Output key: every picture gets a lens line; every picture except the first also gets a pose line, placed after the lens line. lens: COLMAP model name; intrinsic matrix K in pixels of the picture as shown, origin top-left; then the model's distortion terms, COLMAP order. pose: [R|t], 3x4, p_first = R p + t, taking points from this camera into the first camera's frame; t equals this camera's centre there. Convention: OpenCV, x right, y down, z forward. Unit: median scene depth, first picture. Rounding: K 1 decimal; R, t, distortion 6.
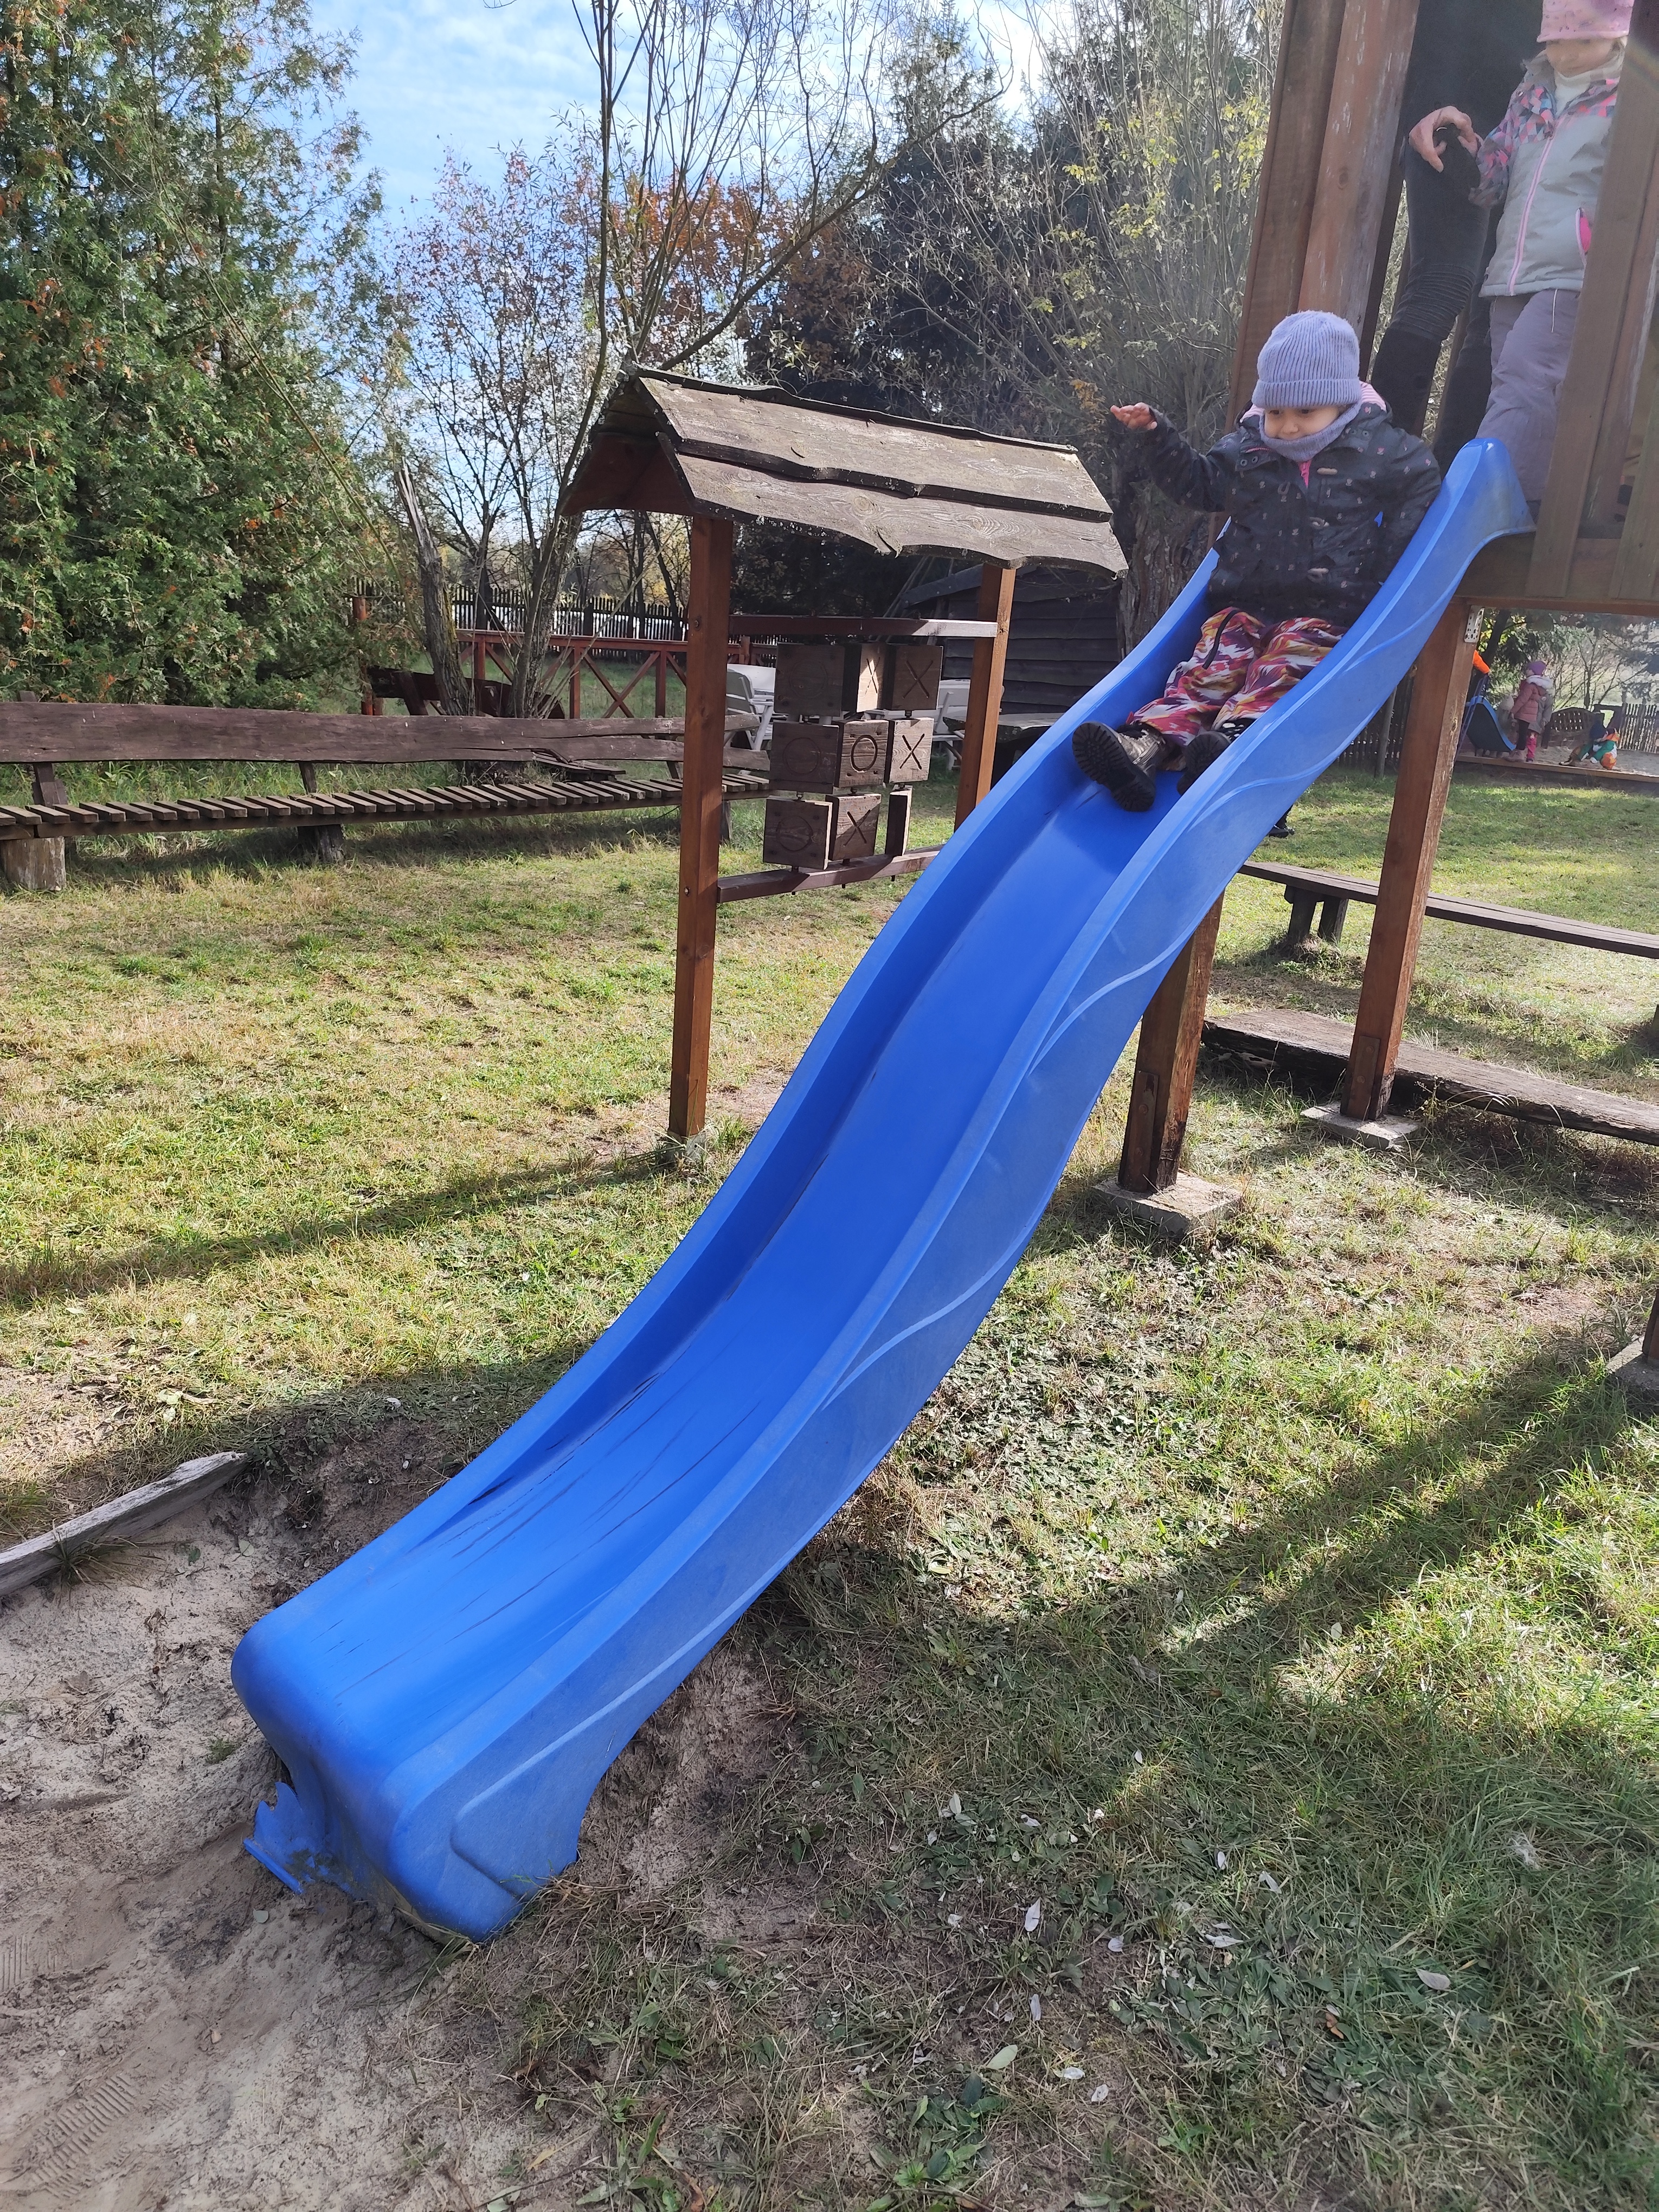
lens RADIAL K [[1500.9, 0, 816.6], [0, 1500.9, 1113.2], [0, 0, 1]] dist [0.032476, -0.035320]
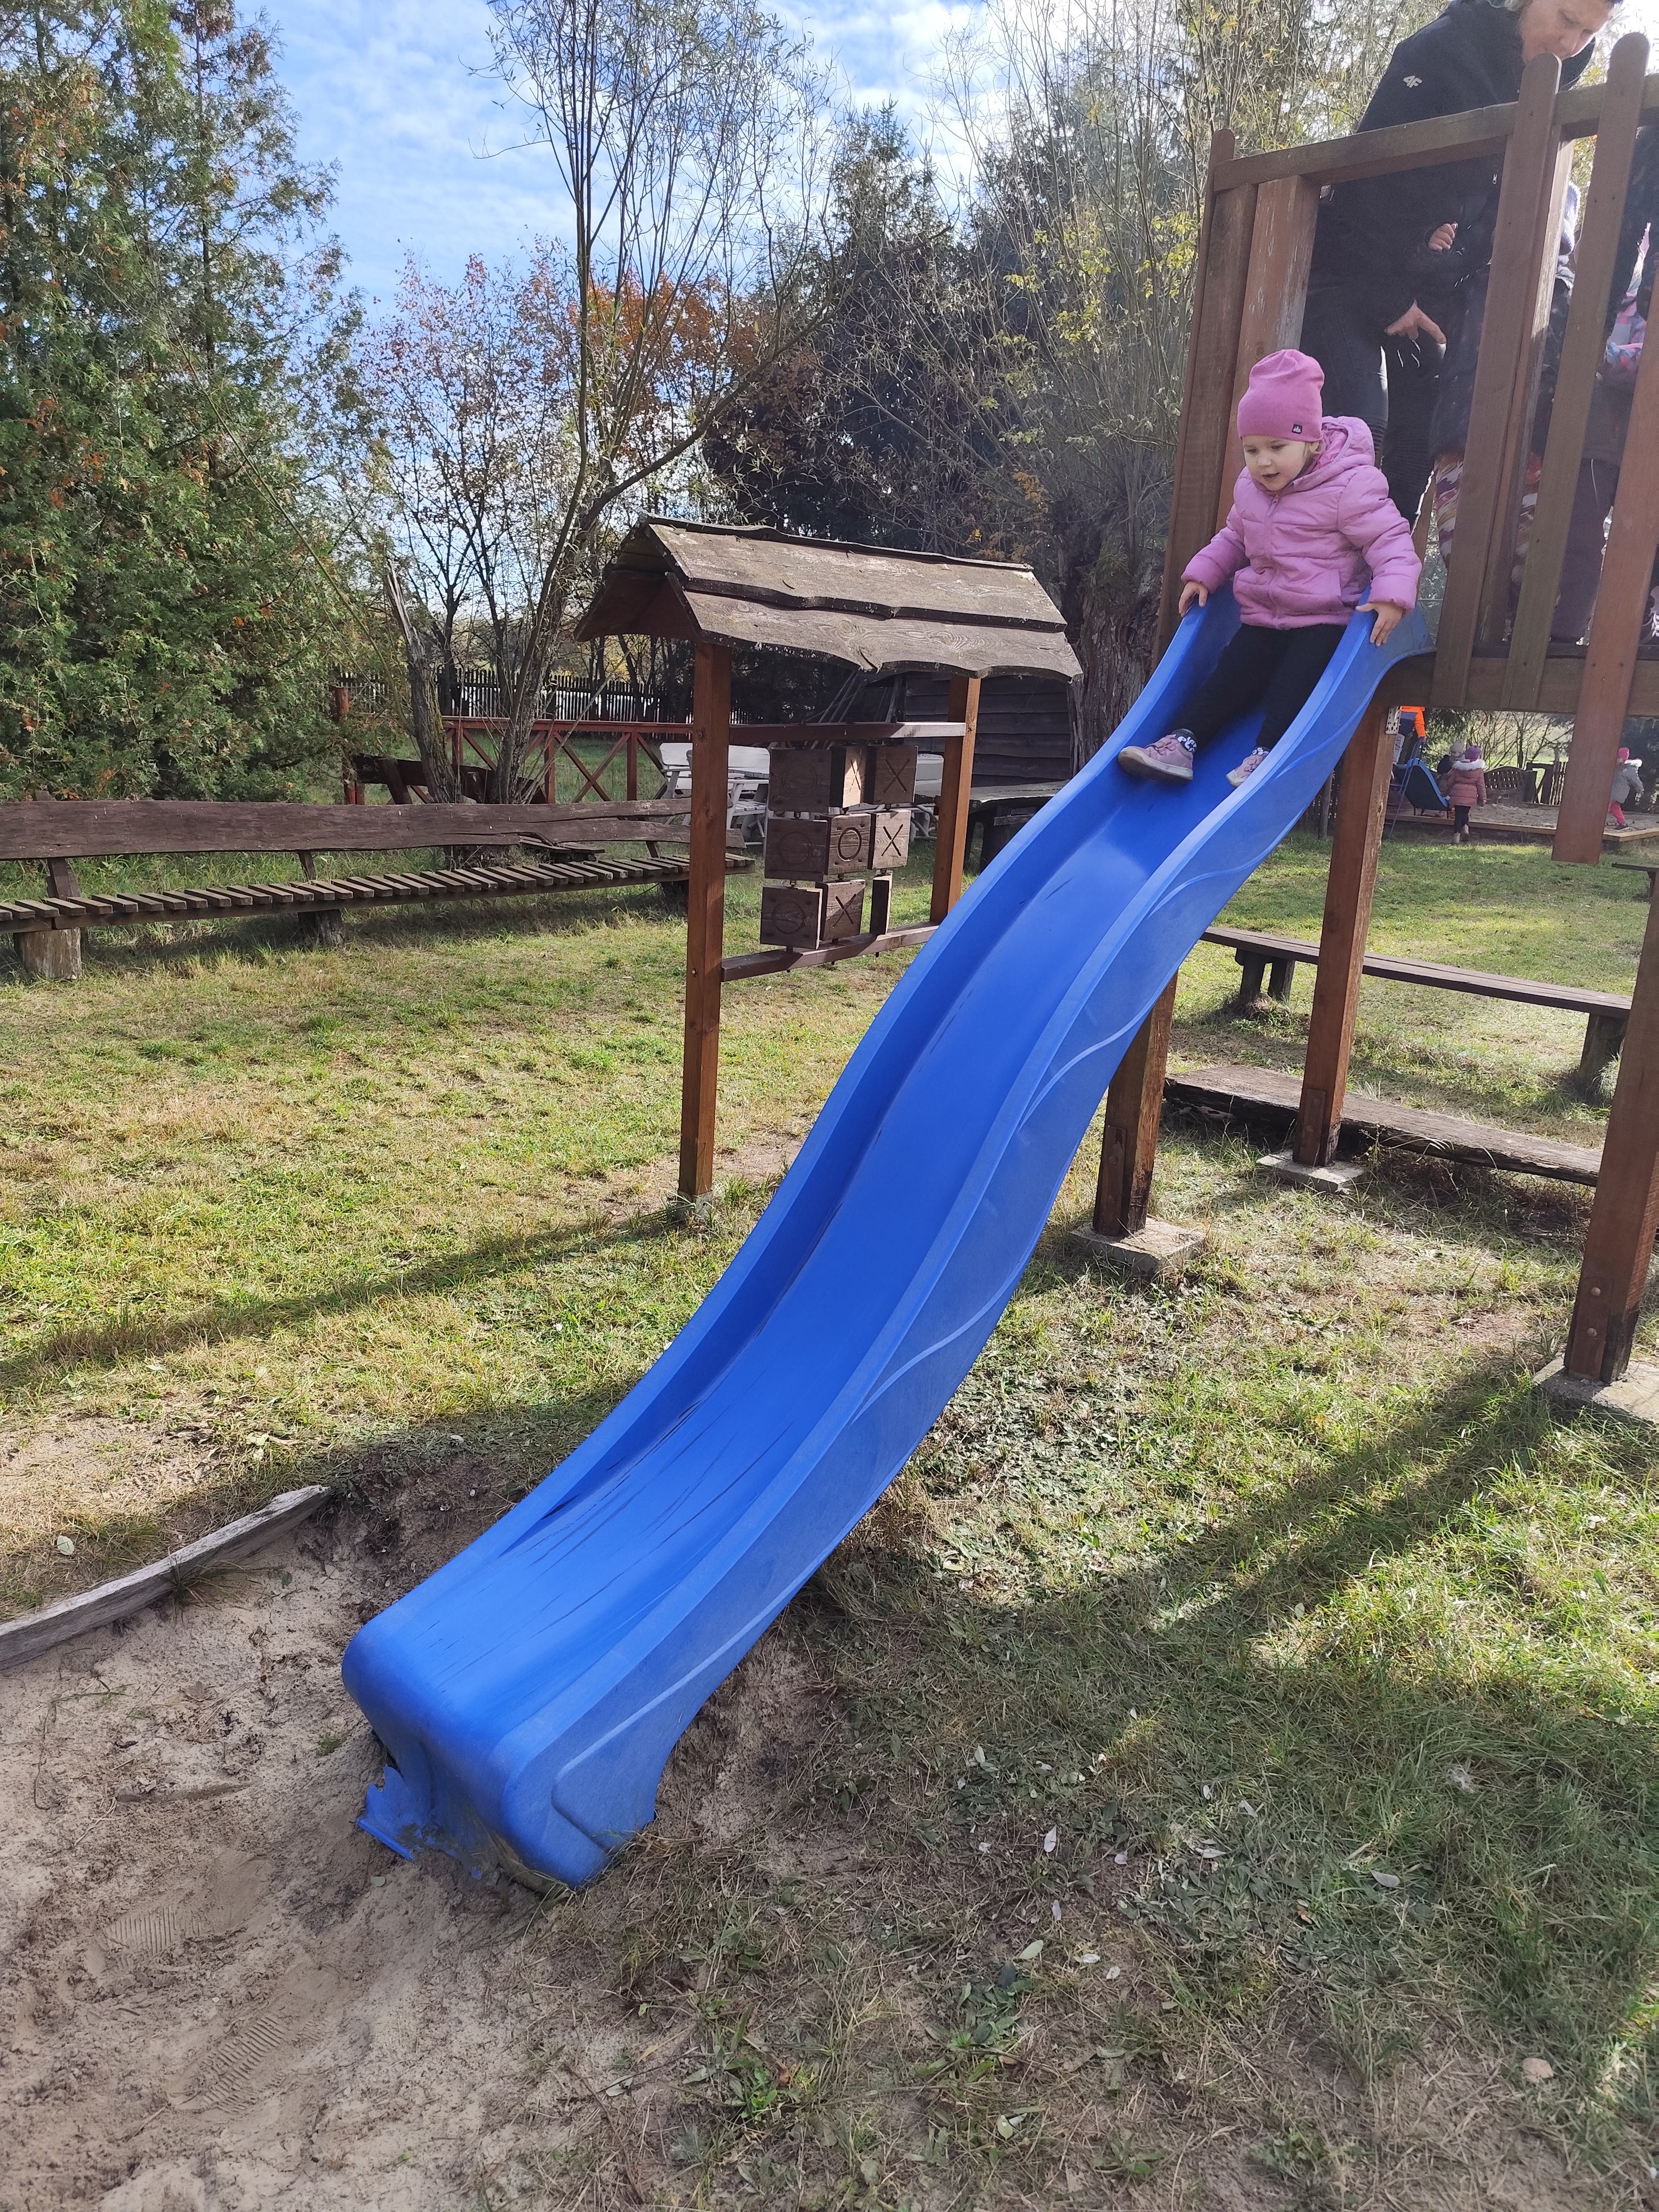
lens RADIAL K [[1480.7, 0, 822.8], [0, 1480.7, 1105.7], [0, 0, 1]] dist [0.033856, -0.037623]
pose [[0.999405, -0.023742, 0.025017, -0.025916], [0.024871, 0.998640, -0.045832, 0.001962], [-0.023895, 0.046427, 0.998636, -0.097161]]
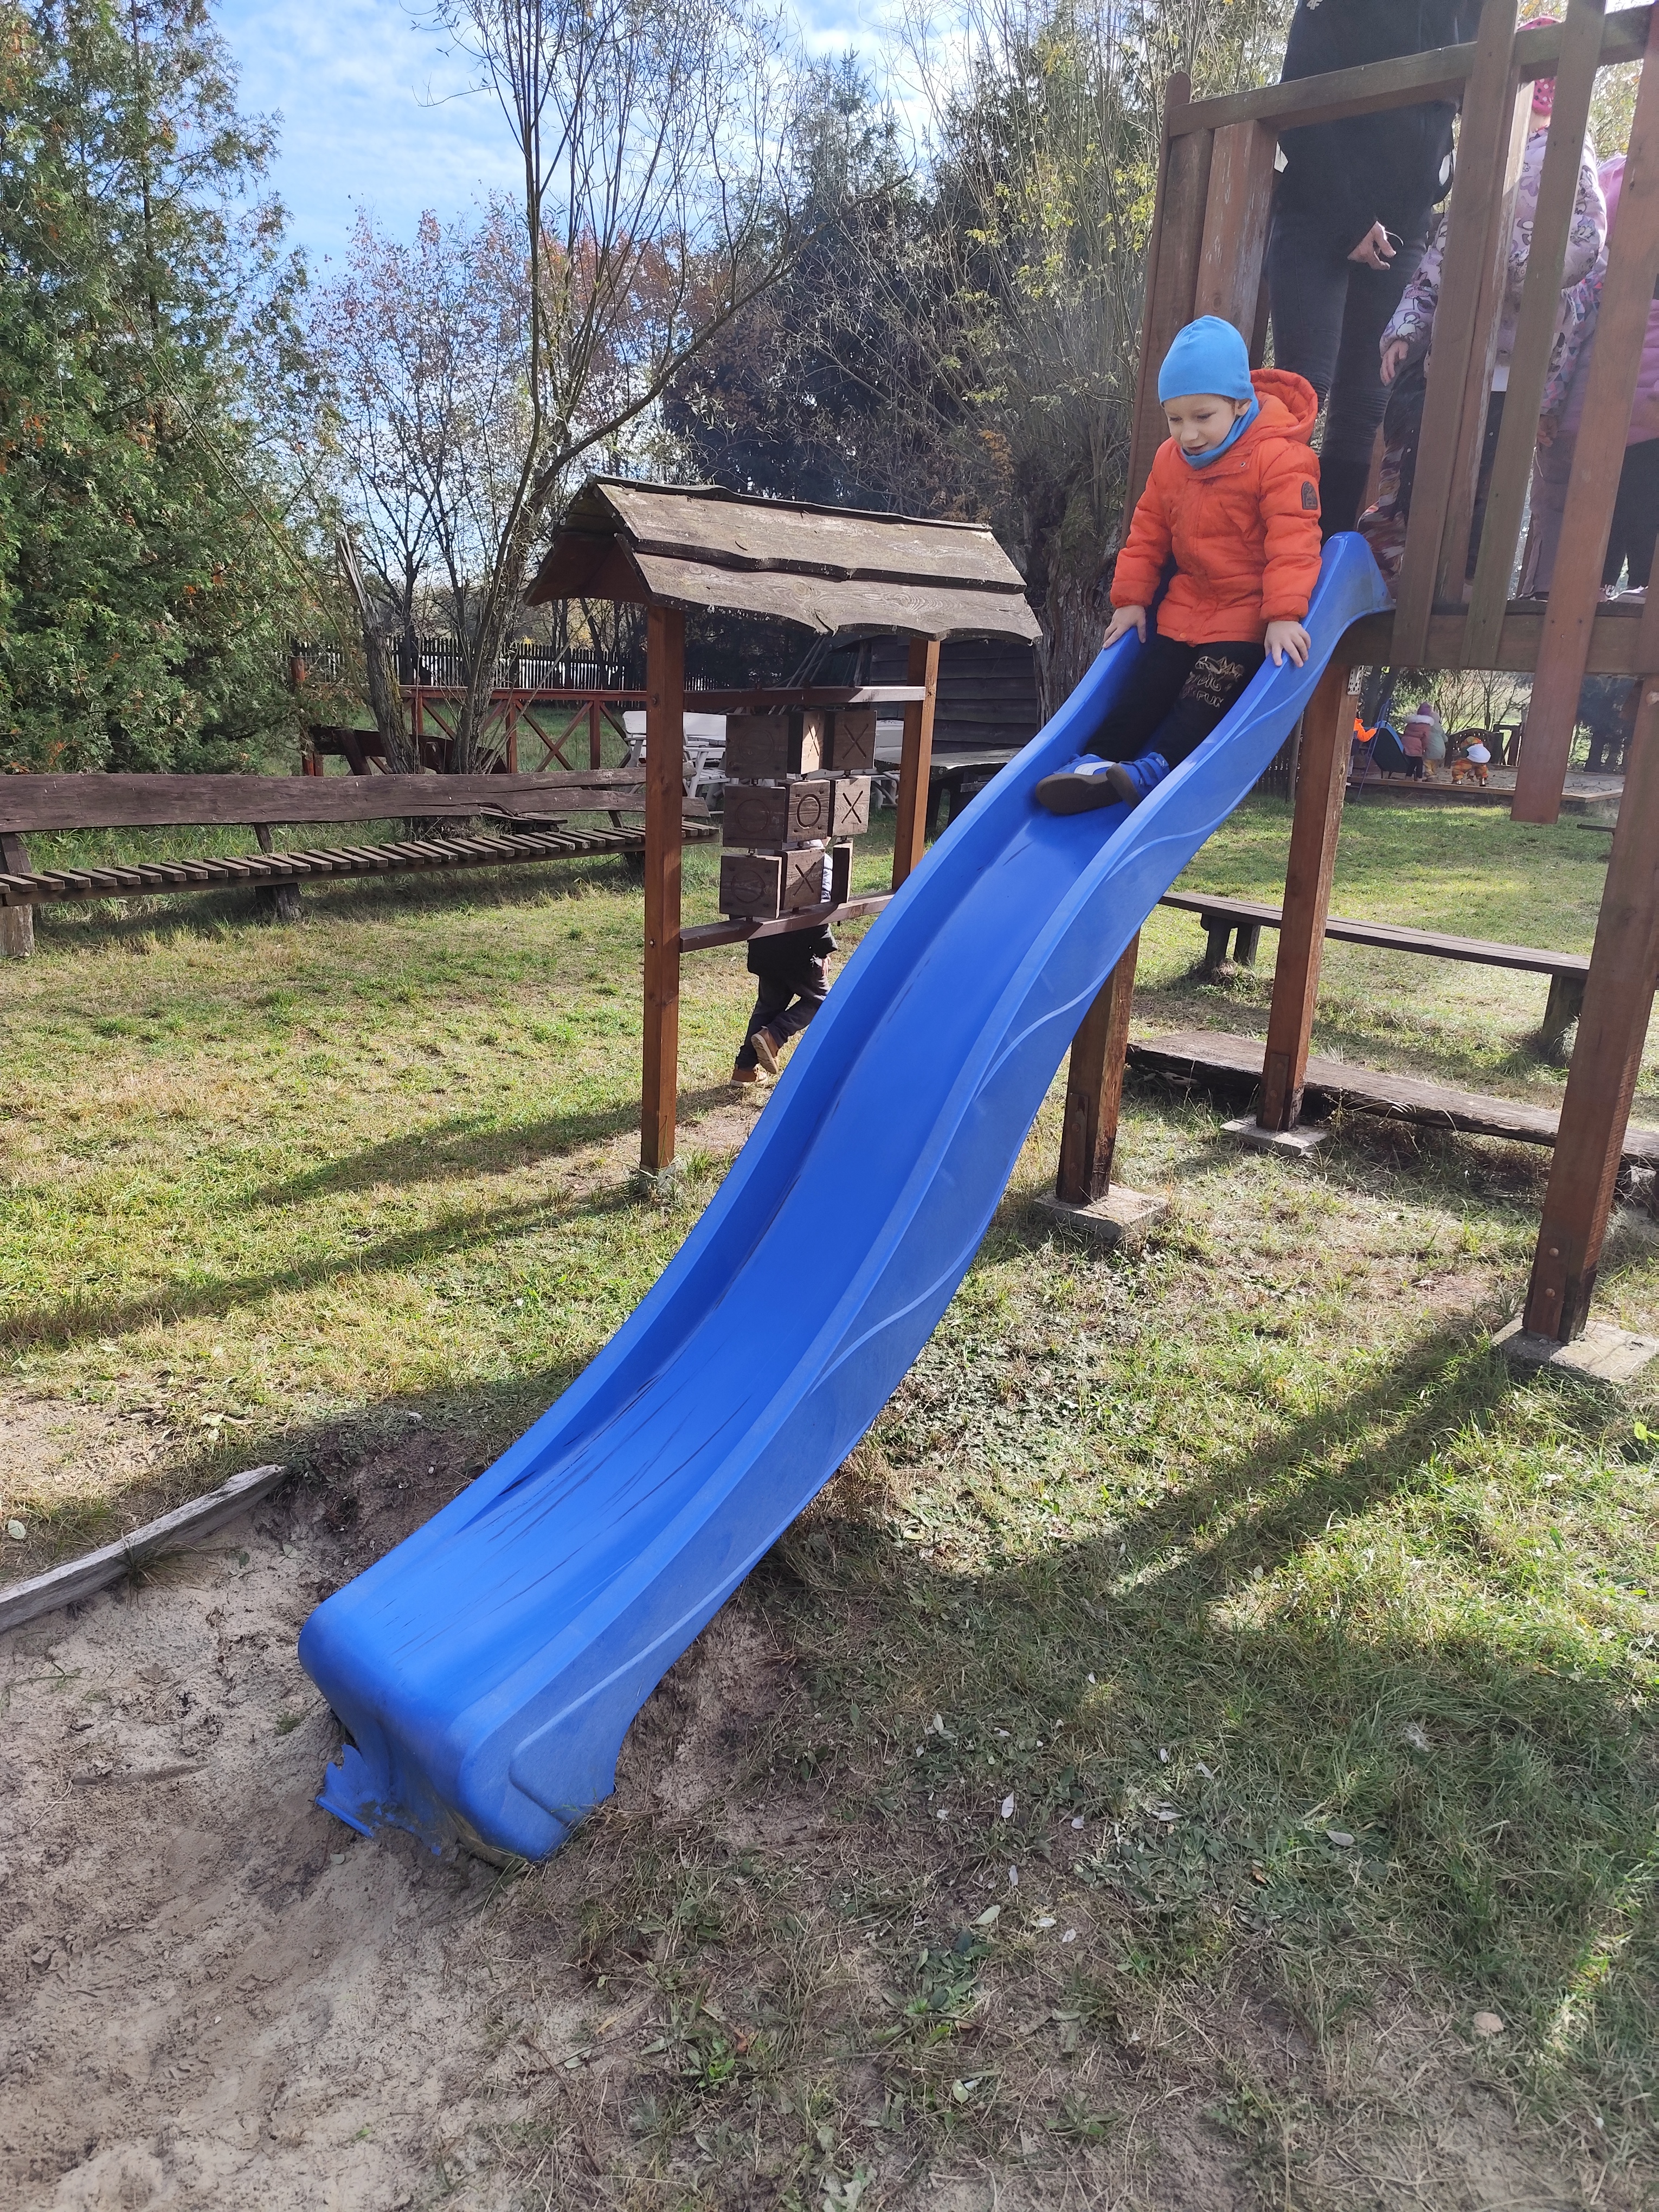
lens RADIAL K [[1481.7, 0, 817.2], [0, 1481.7, 1117.5], [0, 0, 1]] dist [0.033235, -0.036543]
pose [[0.998534, -0.036735, 0.039751, -0.017038], [0.037457, 0.999144, -0.017575, 0.002079], [-0.039071, 0.019038, 0.999055, -0.089891]]
